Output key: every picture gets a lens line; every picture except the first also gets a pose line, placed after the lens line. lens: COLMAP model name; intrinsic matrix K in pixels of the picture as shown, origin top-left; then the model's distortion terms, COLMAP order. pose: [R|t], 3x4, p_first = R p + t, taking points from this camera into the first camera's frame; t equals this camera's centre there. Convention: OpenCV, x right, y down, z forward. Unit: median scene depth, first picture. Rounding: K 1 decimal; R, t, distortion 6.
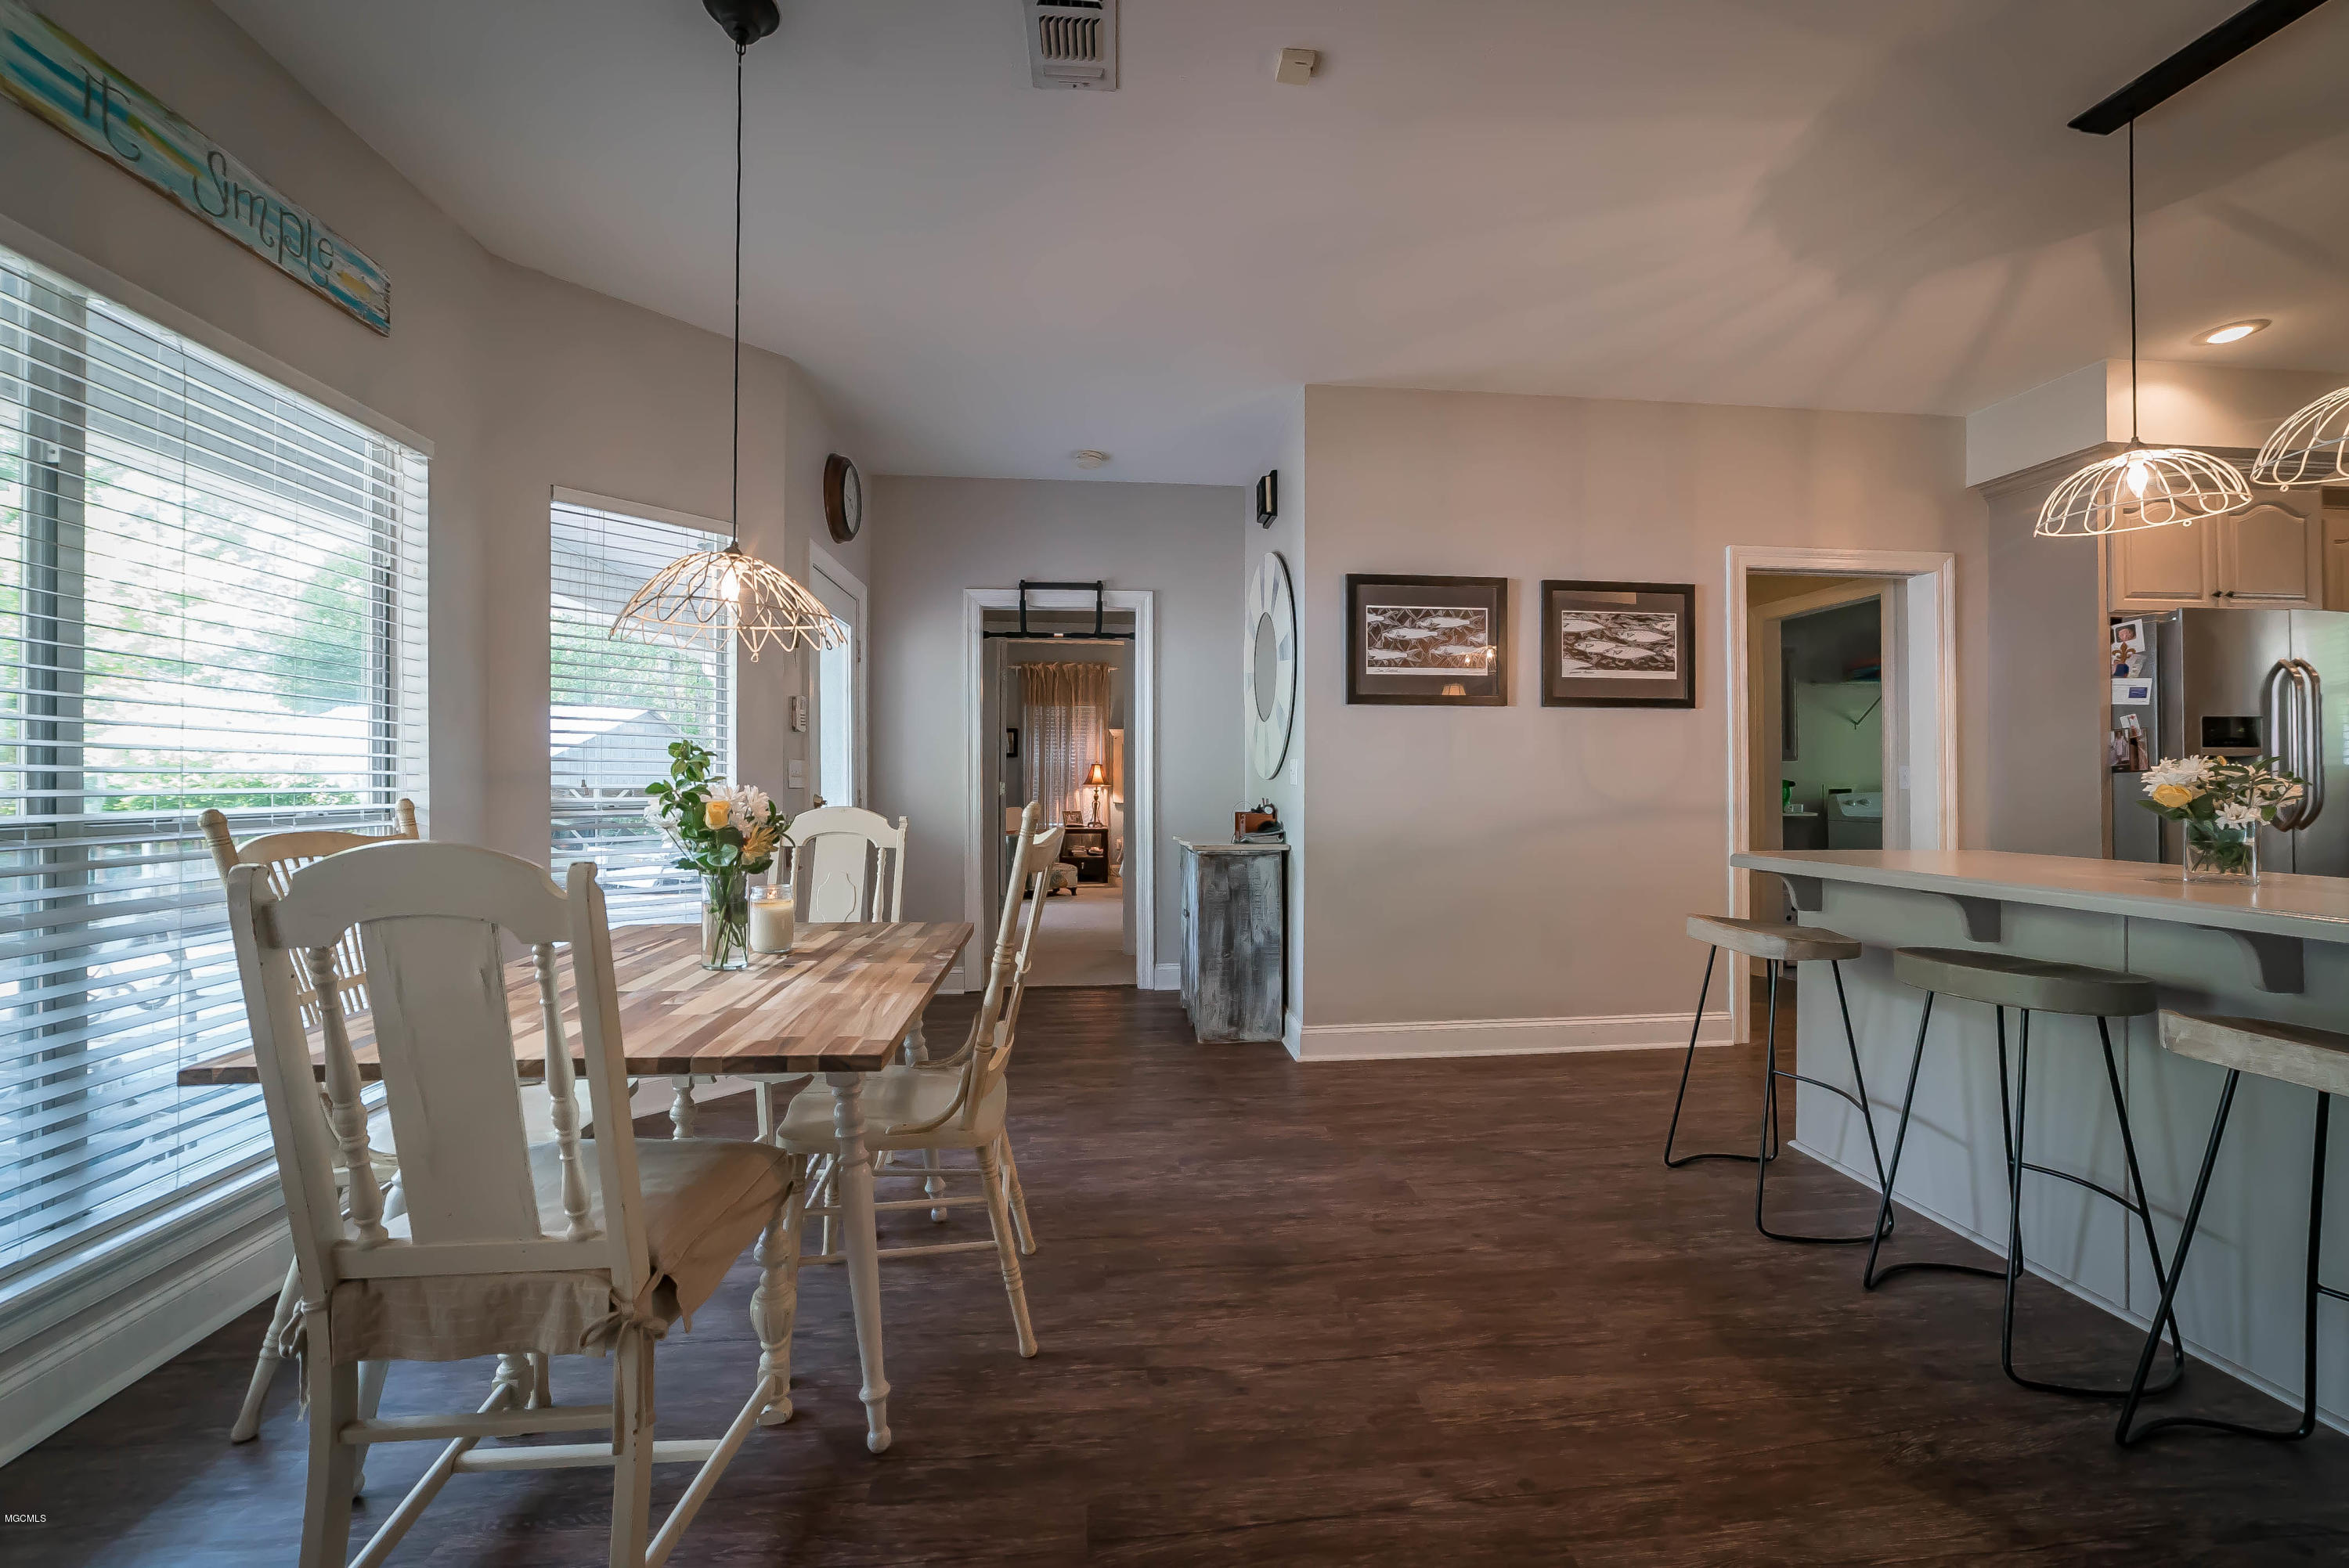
lens RADIAL K [[905.9, 0, 1190.9], [0, 905.9, 773.9], [0, 0, 1]] dist [-0.021425, 0.009056]
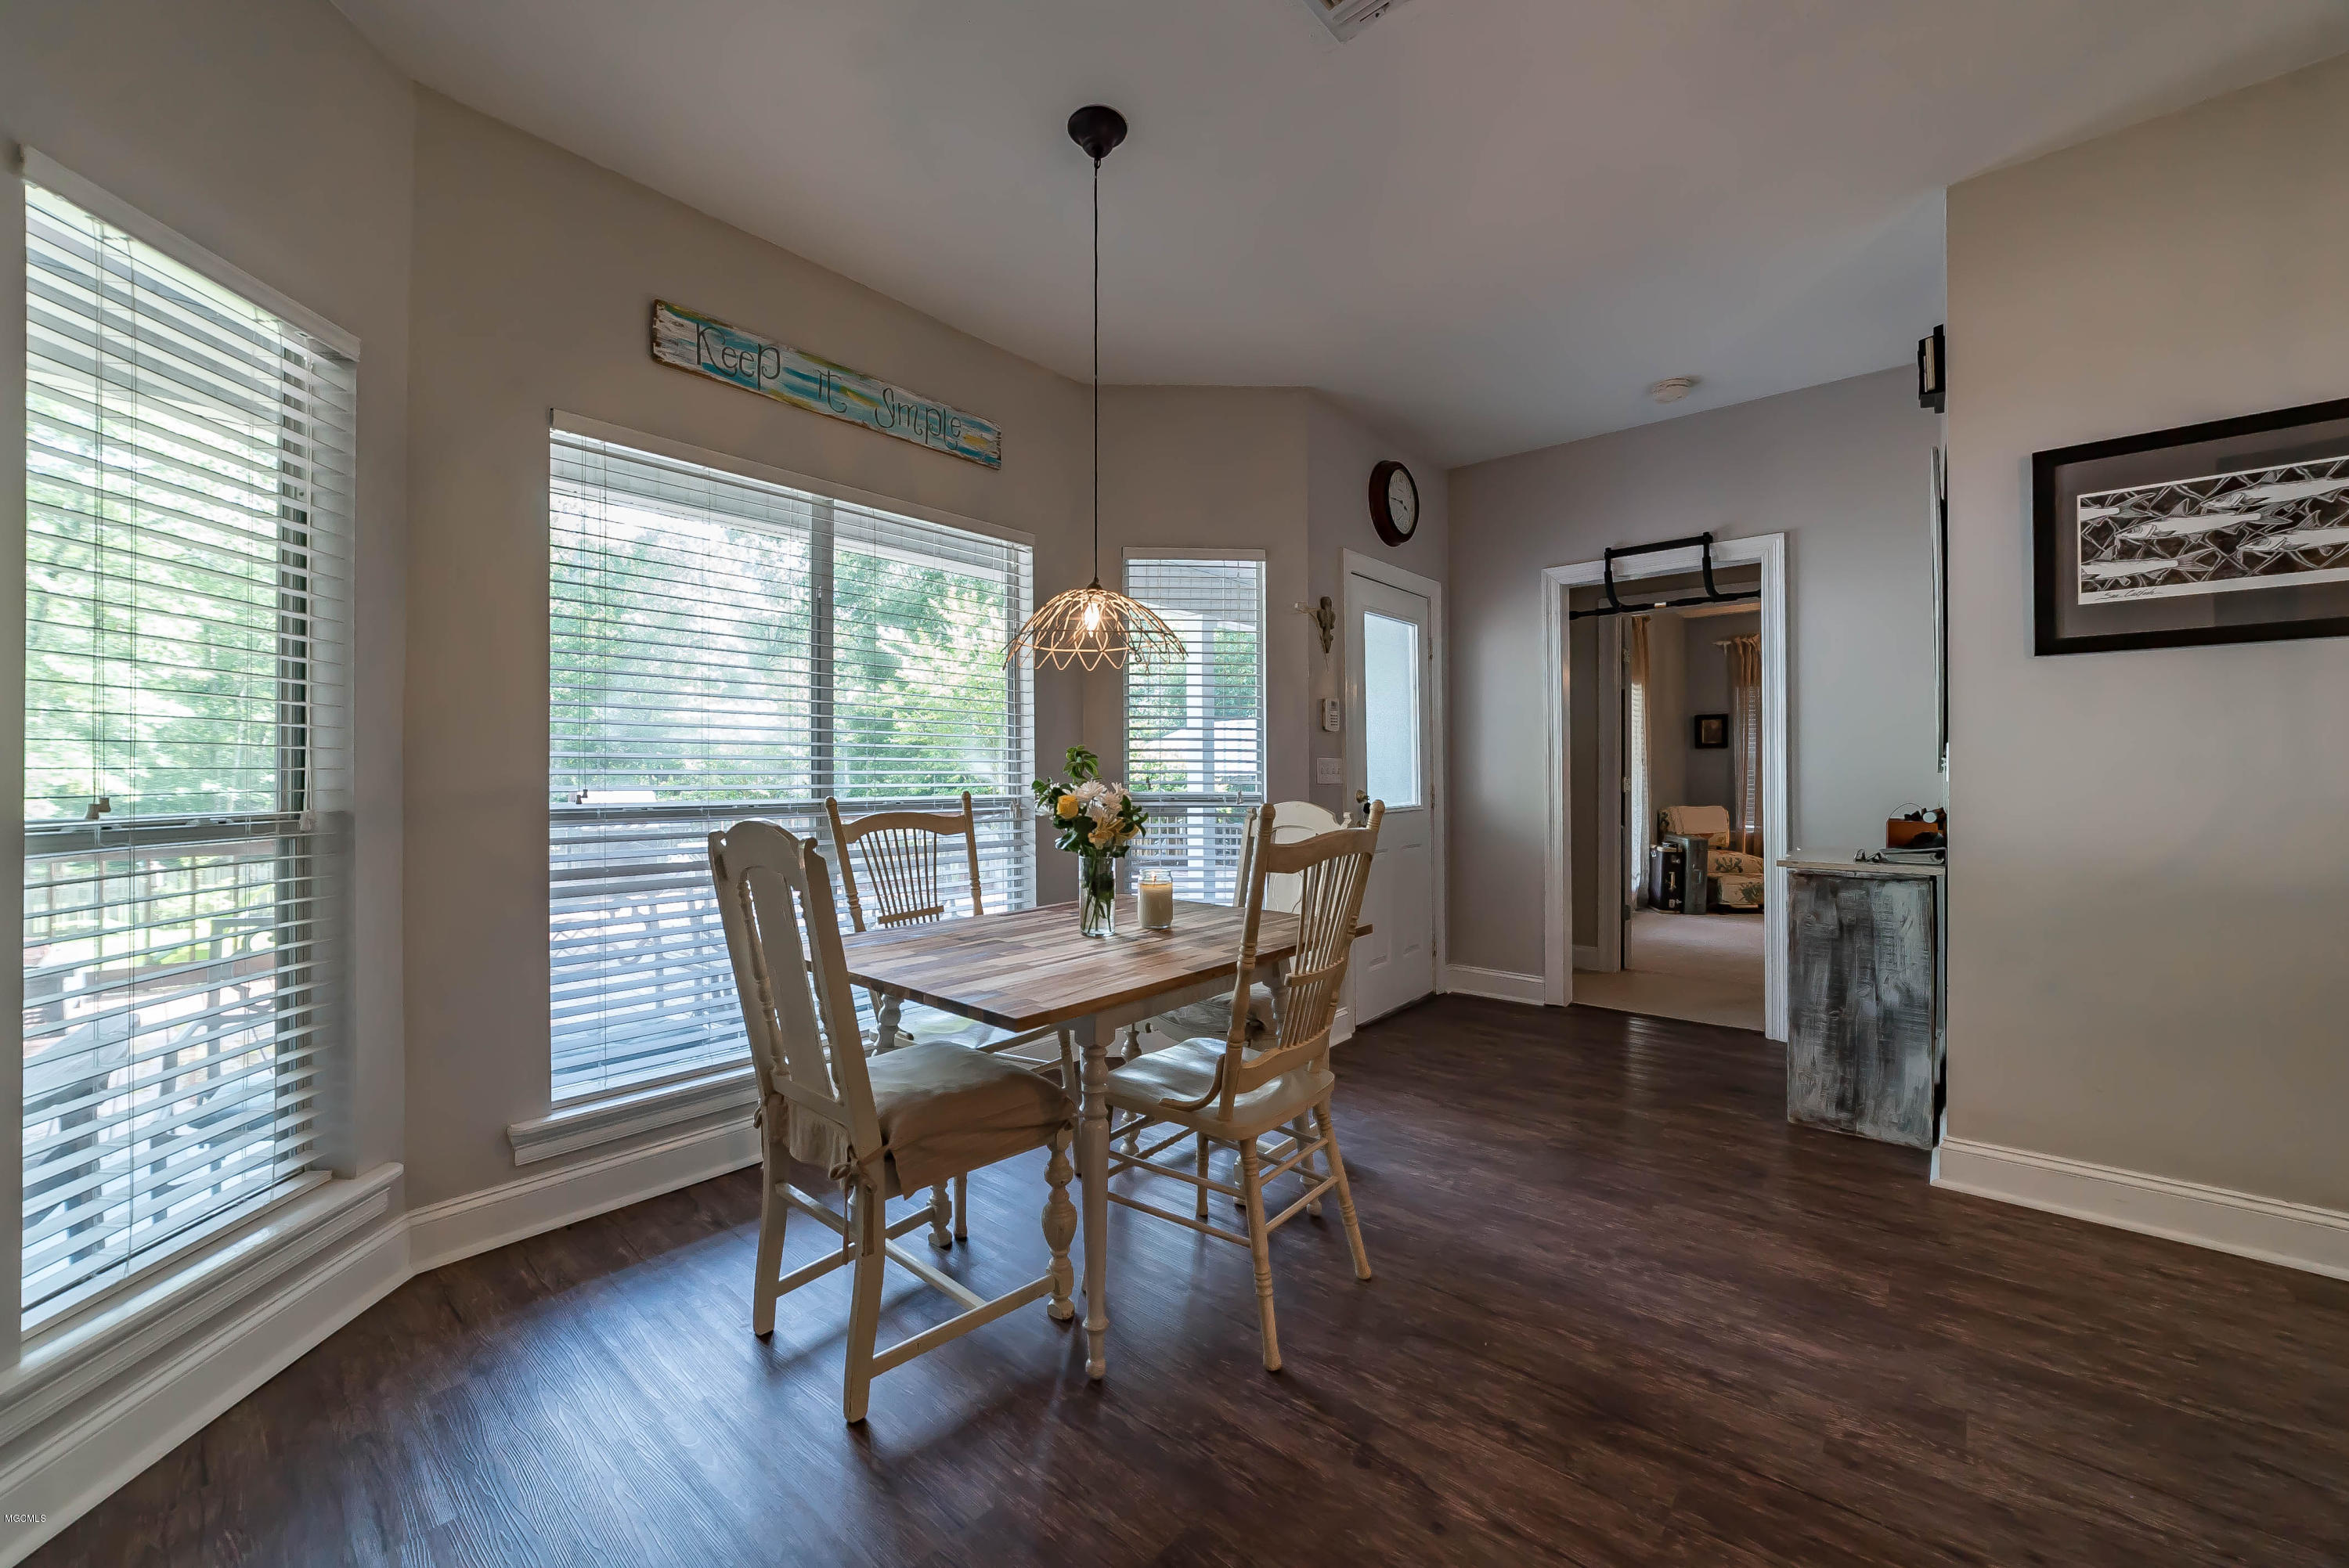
lens RADIAL K [[905.9, 0, 1190.9], [0, 905.9, 773.9], [0, 0, 1]] dist [-0.021425, 0.009056]
pose [[0.692292, -0.004261, -0.721605, 0.205389], [0.008025, 0.999966, 0.001794, 0.000896], [0.721573, -0.007033, 0.692302, 0.119357]]
